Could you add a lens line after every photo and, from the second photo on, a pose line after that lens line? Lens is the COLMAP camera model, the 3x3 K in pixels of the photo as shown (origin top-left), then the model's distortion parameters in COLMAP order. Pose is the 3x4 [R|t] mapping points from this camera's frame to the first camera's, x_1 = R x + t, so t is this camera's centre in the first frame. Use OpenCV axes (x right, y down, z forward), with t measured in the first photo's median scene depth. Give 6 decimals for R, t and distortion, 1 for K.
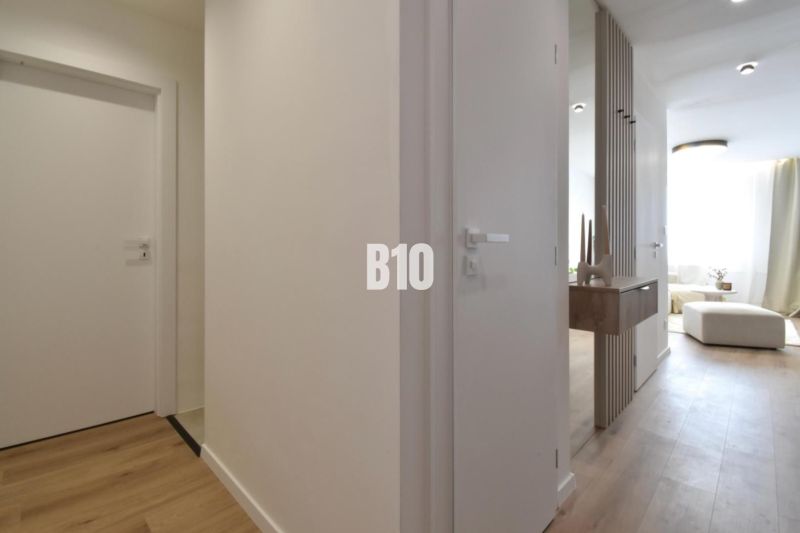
lens RADIAL K [[366.4, 0, 396.0], [0, 366.4, 255.9], [0, 0, 1]] dist [0.000216, -0.019988]
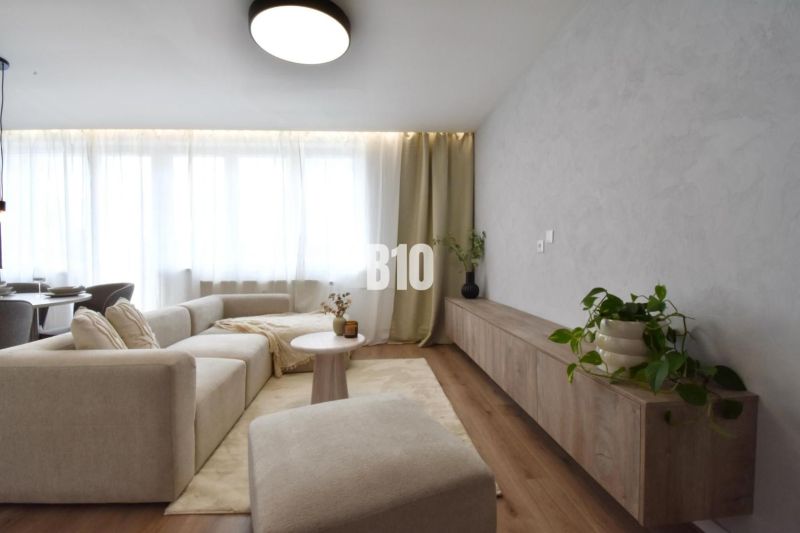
lens RADIAL K [[366.4, 0, 396.0], [0, 366.4, 255.9], [0, 0, 1]] dist [0.000216, -0.019988]
pose [[0.649440, -0.002520, 0.760409, 0.499068], [0.024311, 0.999552, -0.017450, -0.005771], [-0.760024, 0.029819, 0.649210, 0.542518]]
